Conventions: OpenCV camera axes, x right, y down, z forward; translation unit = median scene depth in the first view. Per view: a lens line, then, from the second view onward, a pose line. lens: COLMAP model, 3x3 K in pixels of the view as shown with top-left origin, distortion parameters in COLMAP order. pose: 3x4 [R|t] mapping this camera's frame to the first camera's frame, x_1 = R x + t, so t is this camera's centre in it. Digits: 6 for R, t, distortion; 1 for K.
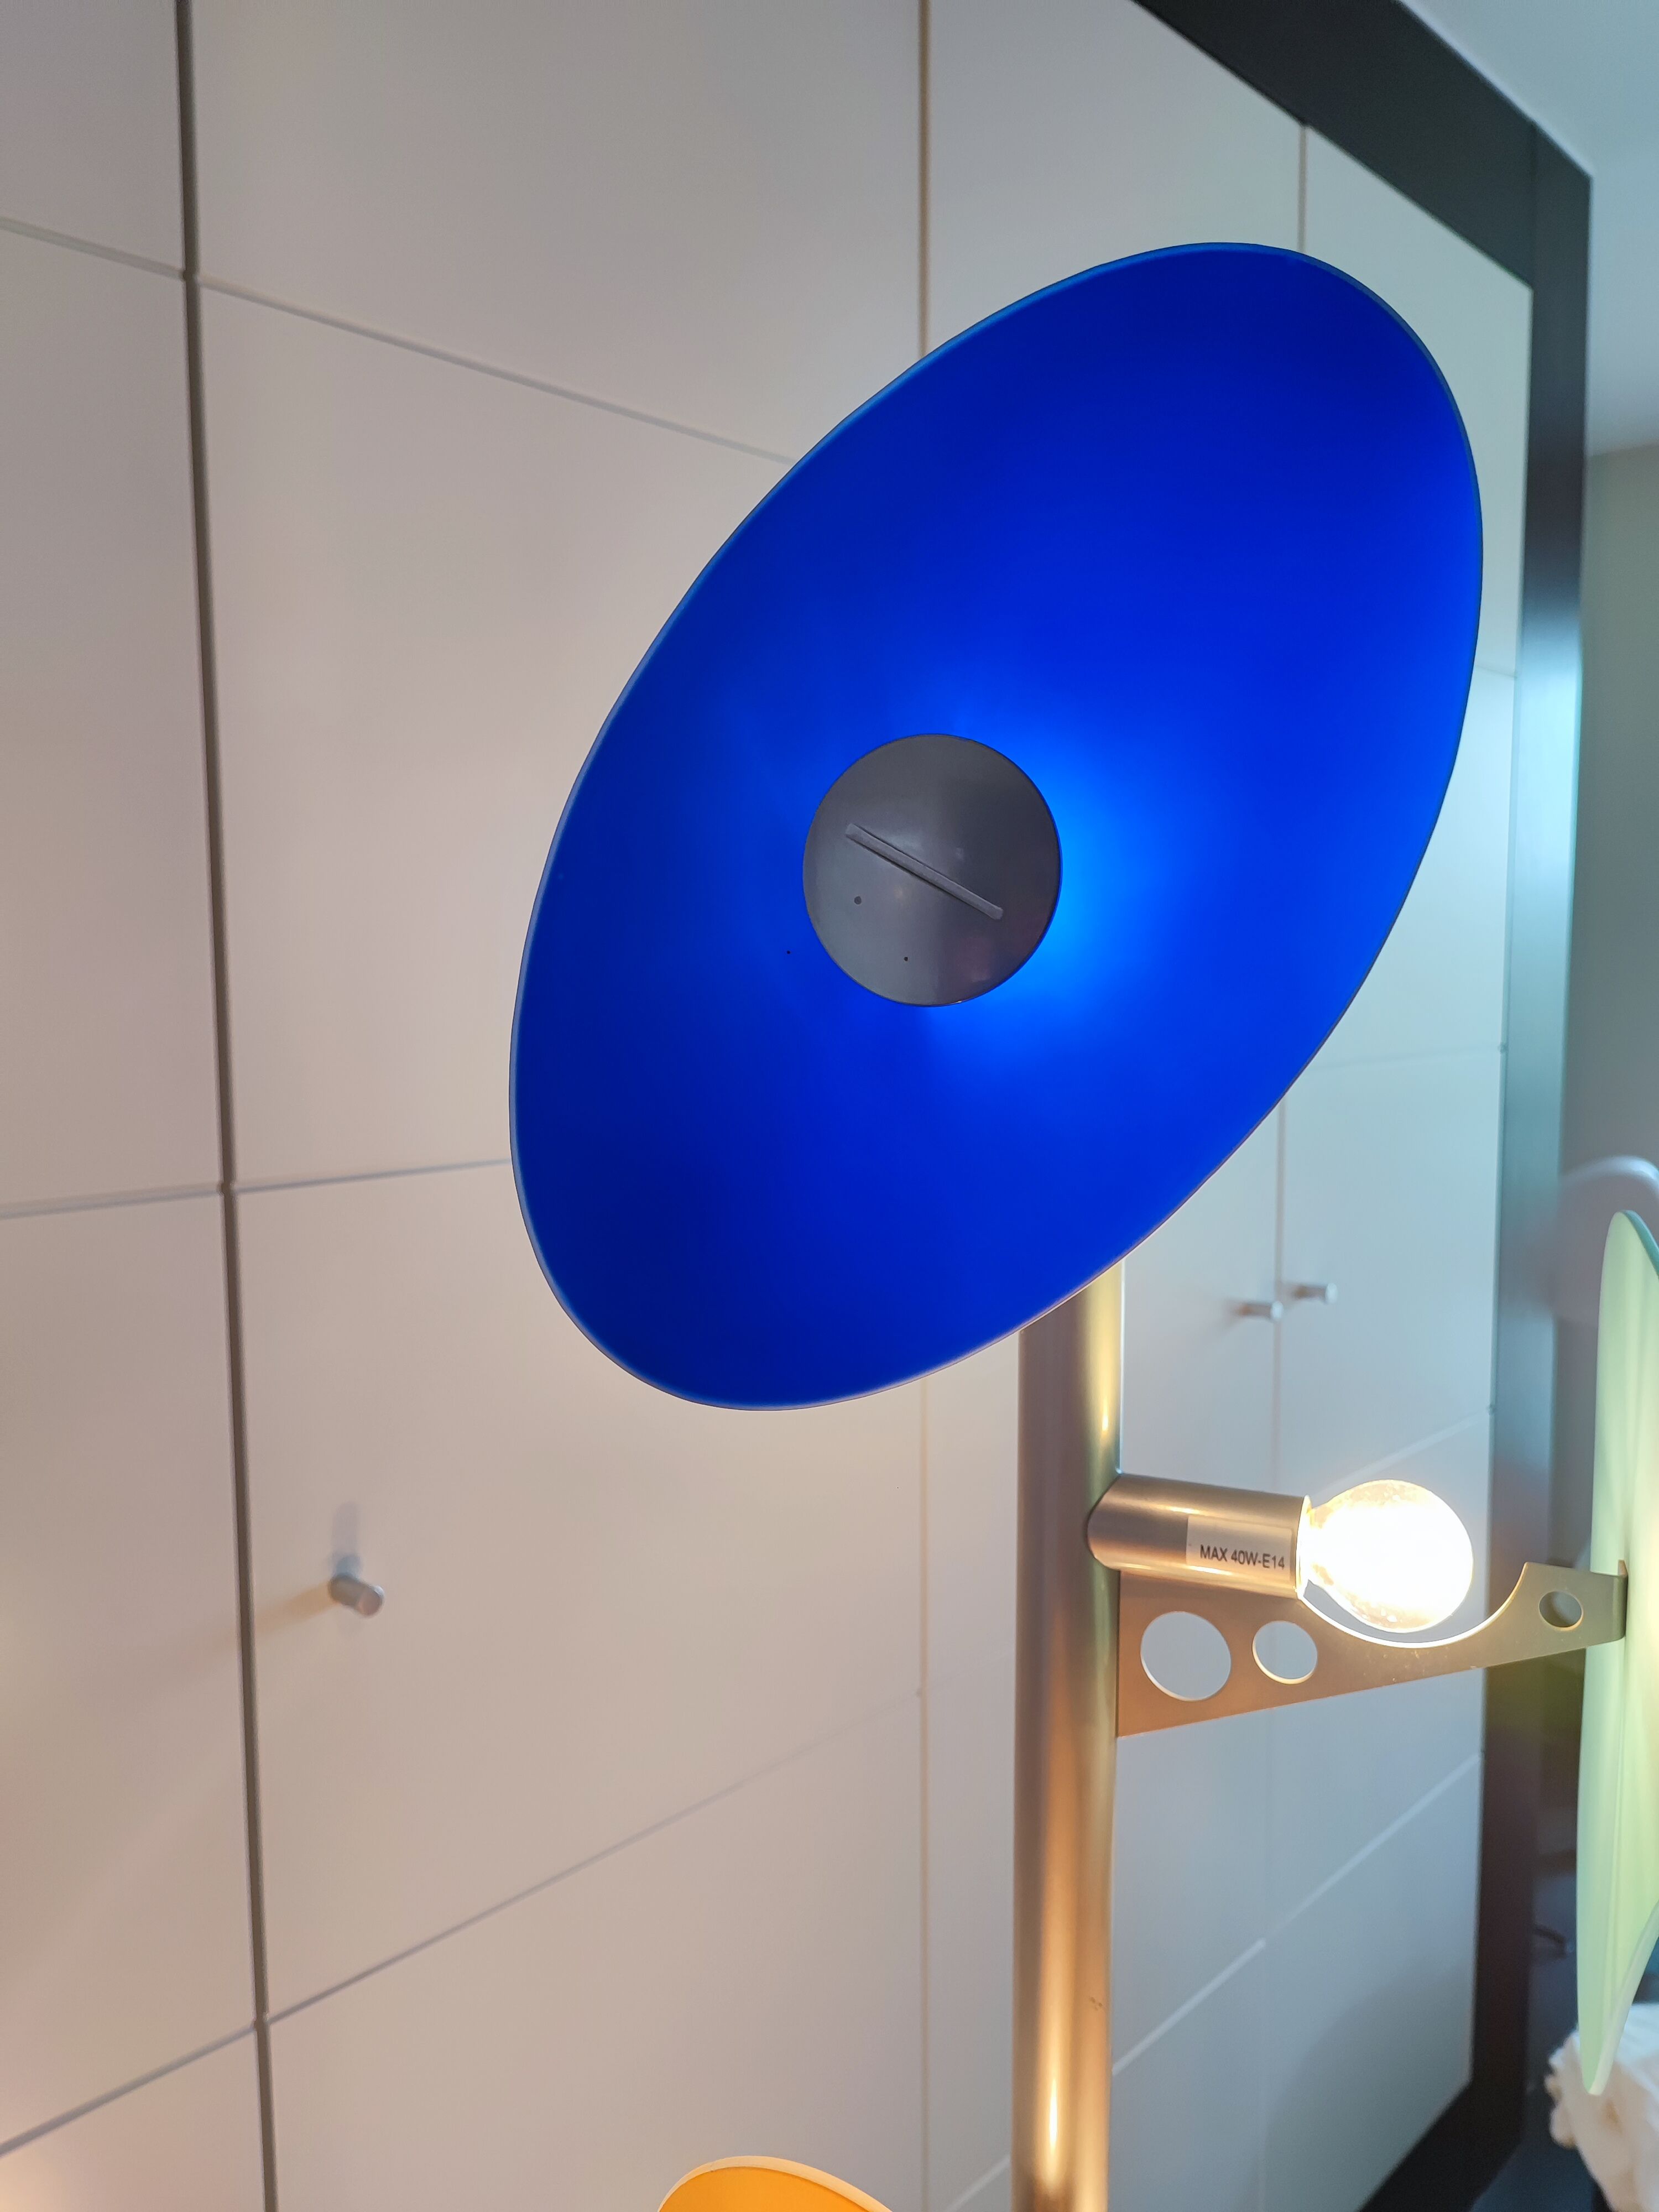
lens RADIAL K [[1620.1, 0, 809.1], [0, 1620.1, 1094.4], [0, 0, 1]] dist [0.038584, -0.046989]
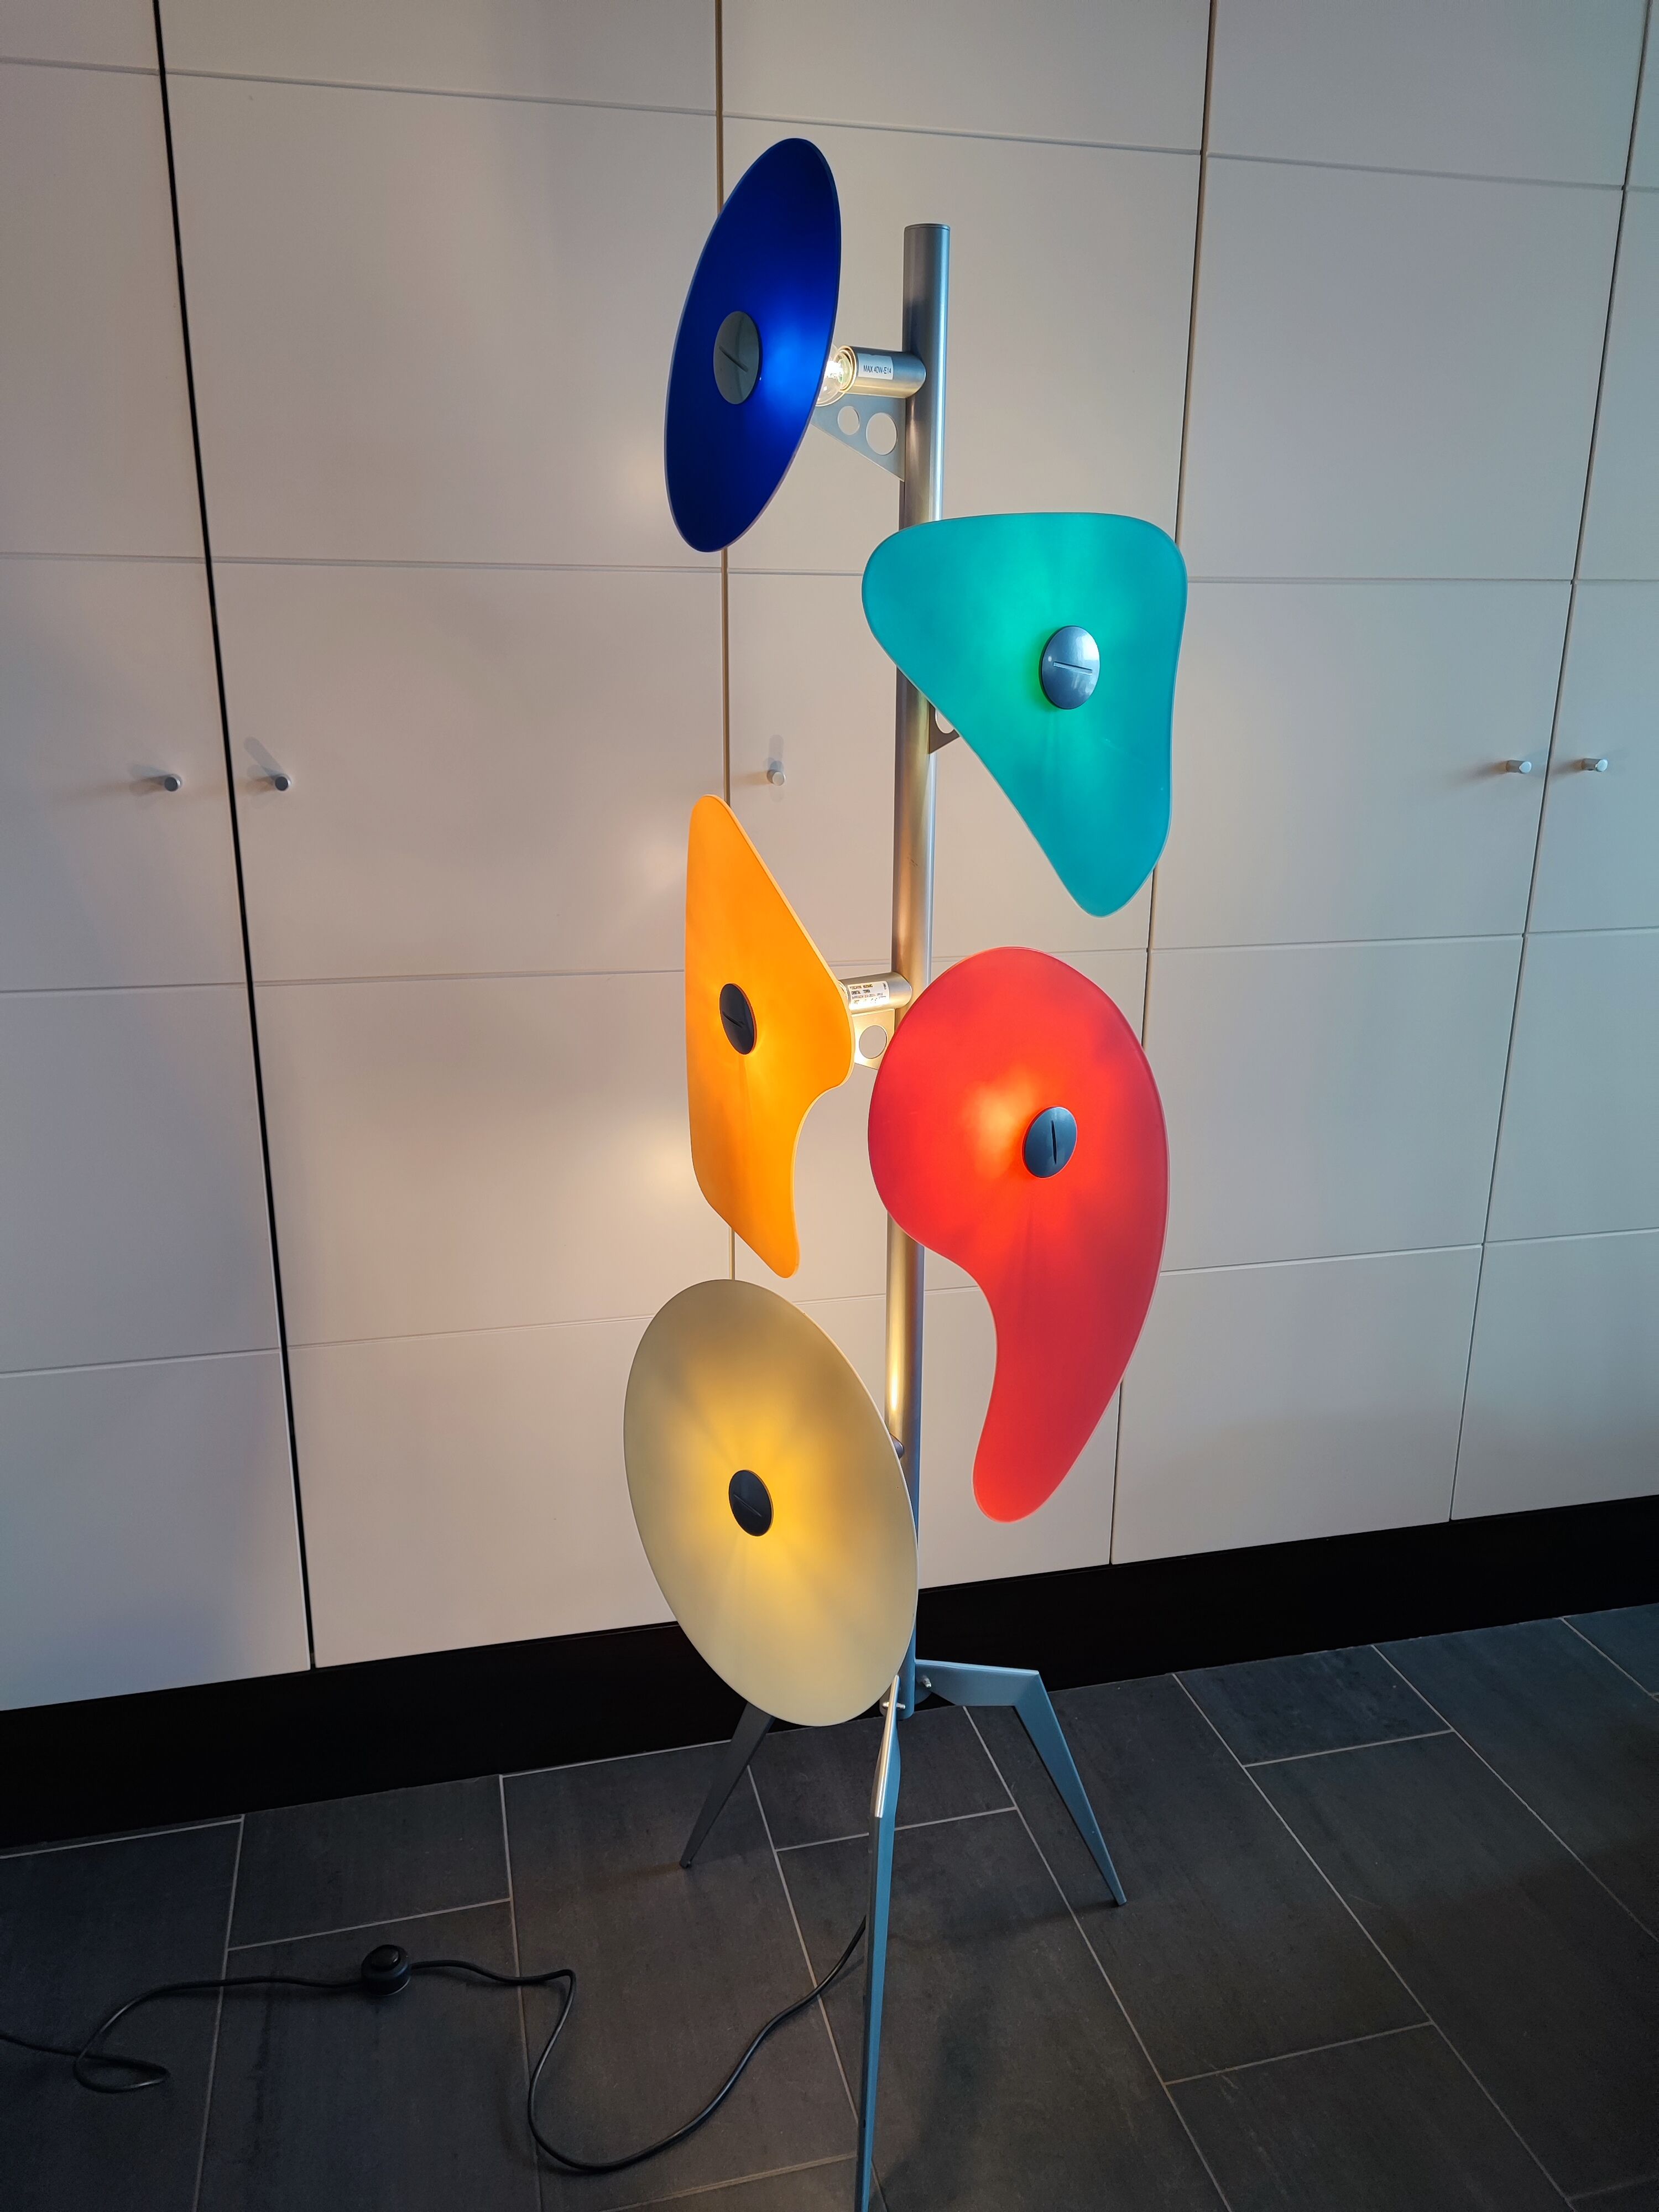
lens RADIAL K [[1620.1, 0, 822.9], [0, 1620.1, 1090.6], [0, 0, 1]] dist [0.038584, -0.046989]
pose [[0.847431, 0.159871, -0.506263, 0.976694], [-0.059150, 0.976078, 0.209221, 0.276804], [0.527601, -0.147355, 0.836615, -0.860501]]
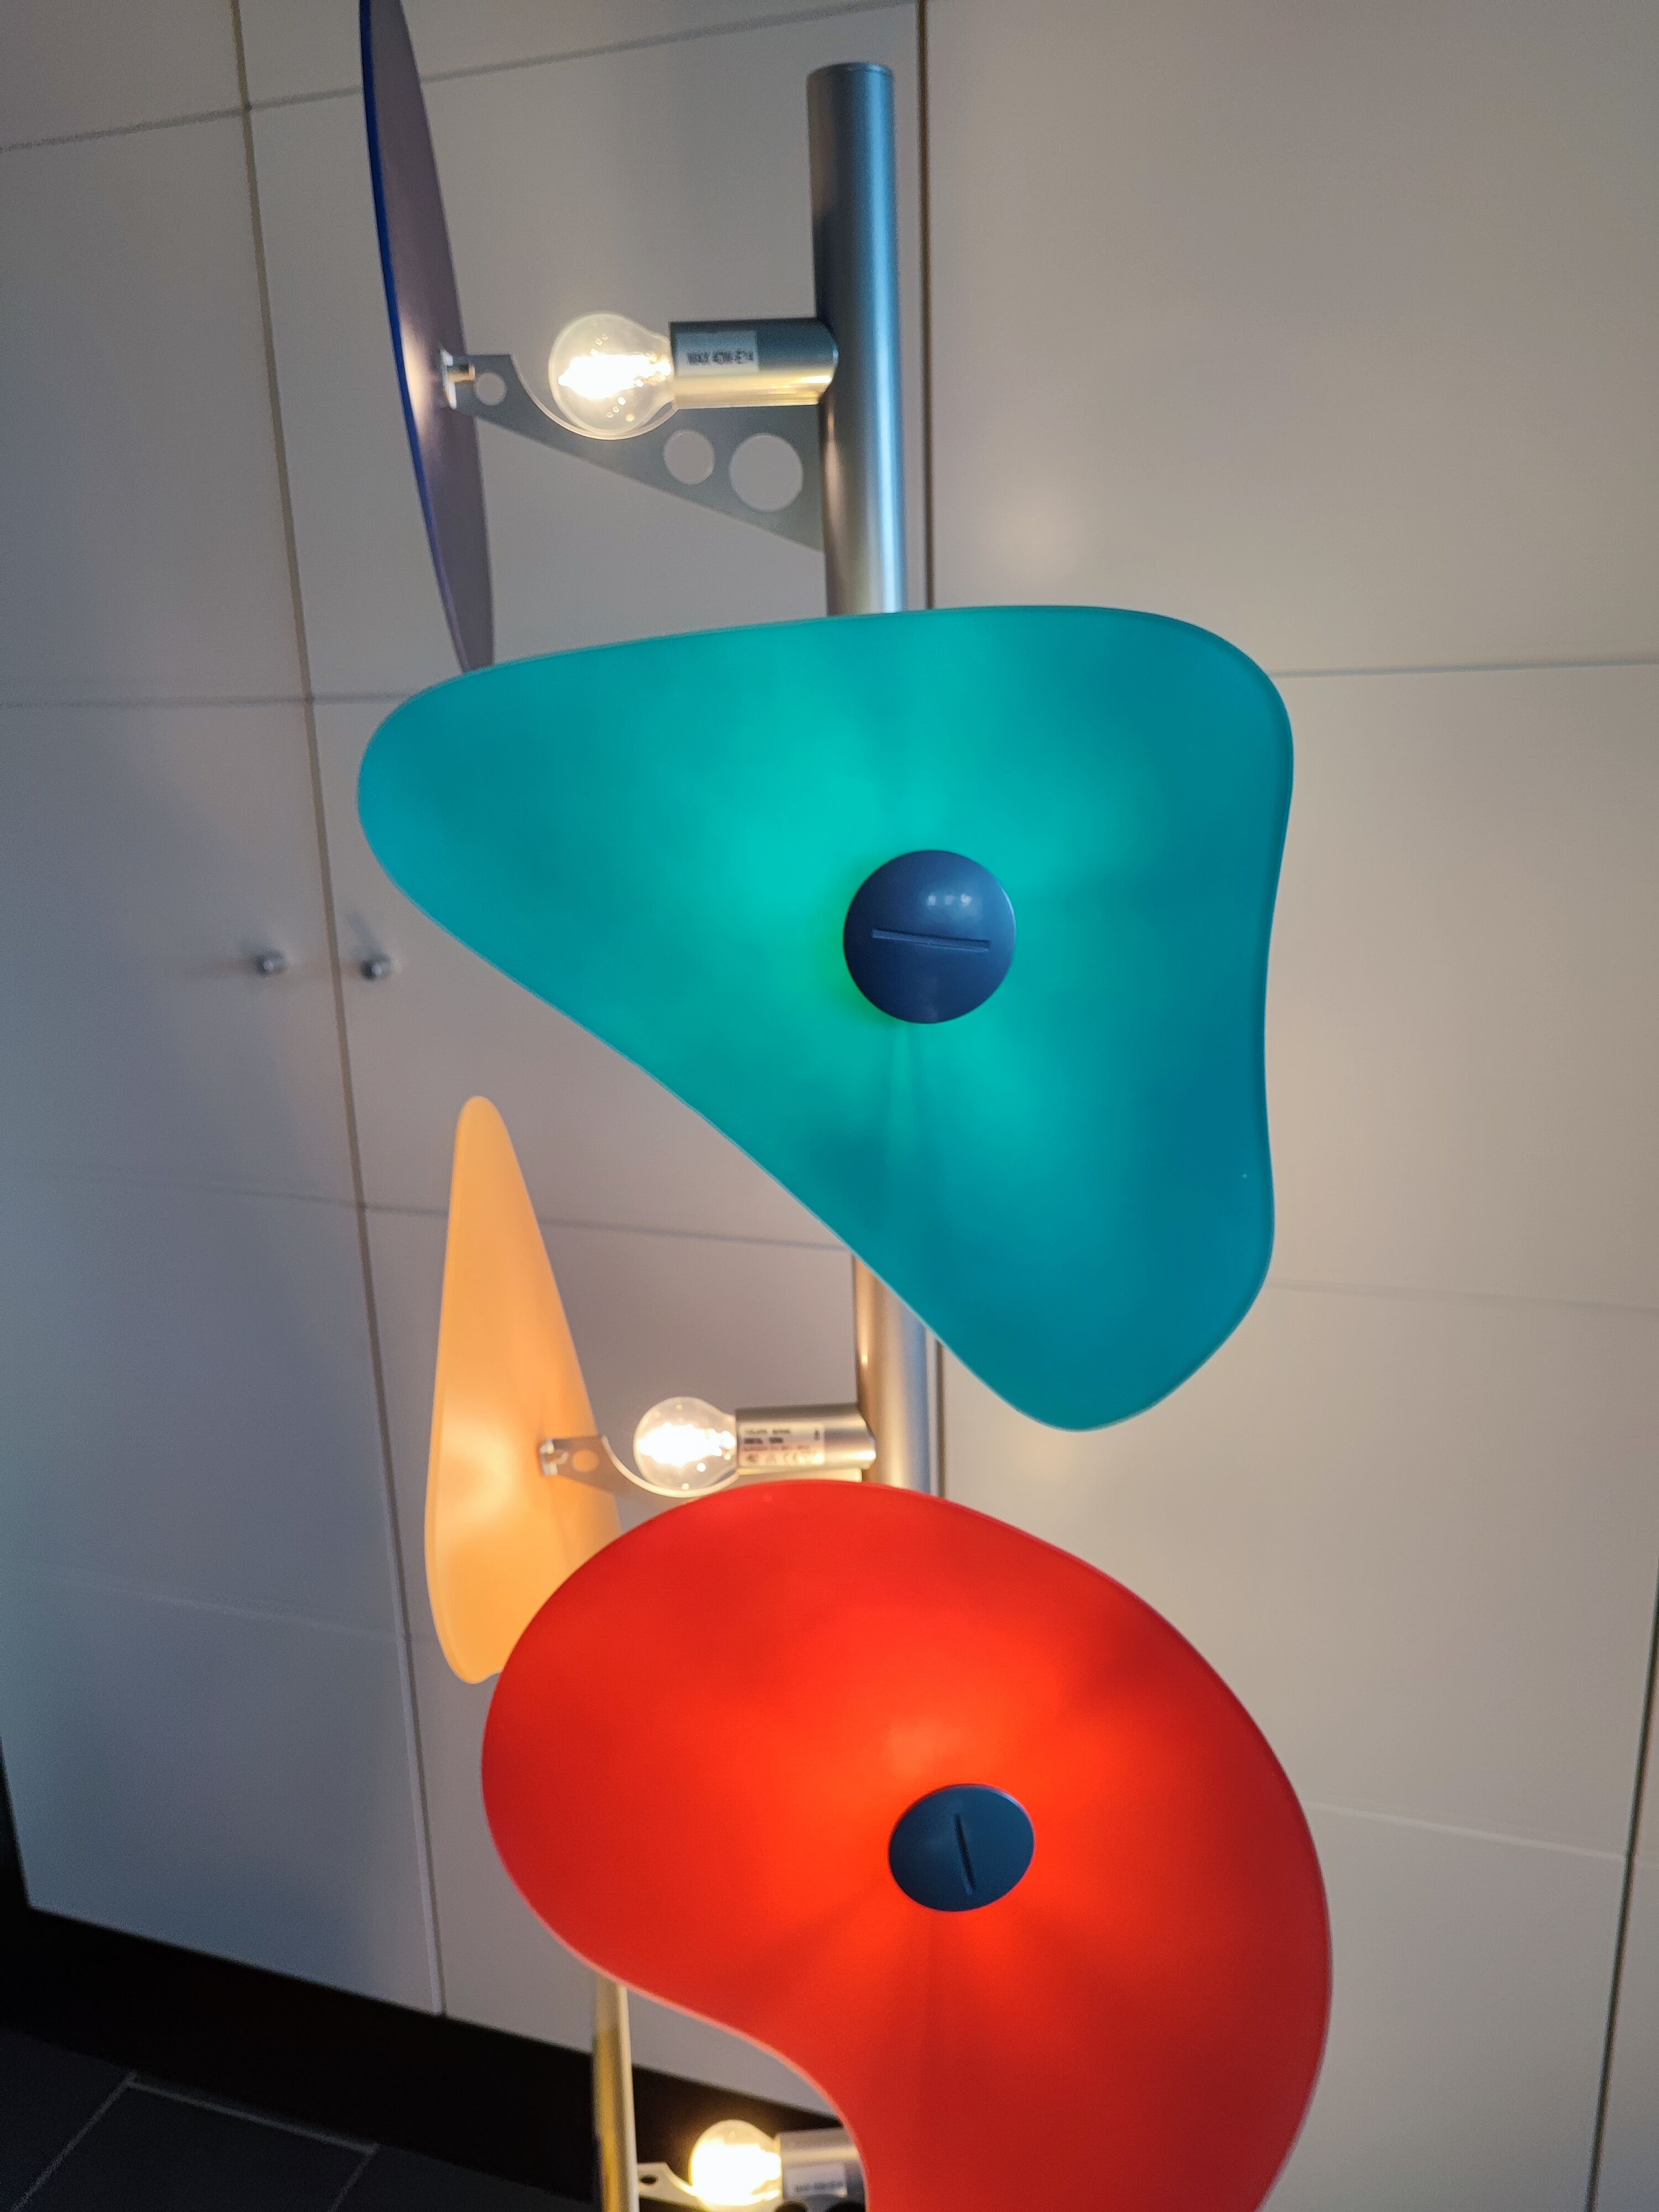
lens RADIAL K [[1620.1, 0, 825.6], [0, 1620.1, 1084.9], [0, 0, 1]] dist [0.038584, -0.046989]
pose [[0.438196, 0.212755, -0.873338, 0.953459], [-0.048111, 0.975744, 0.213562, 0.103916], [0.897591, -0.051565, 0.437803, 0.269377]]
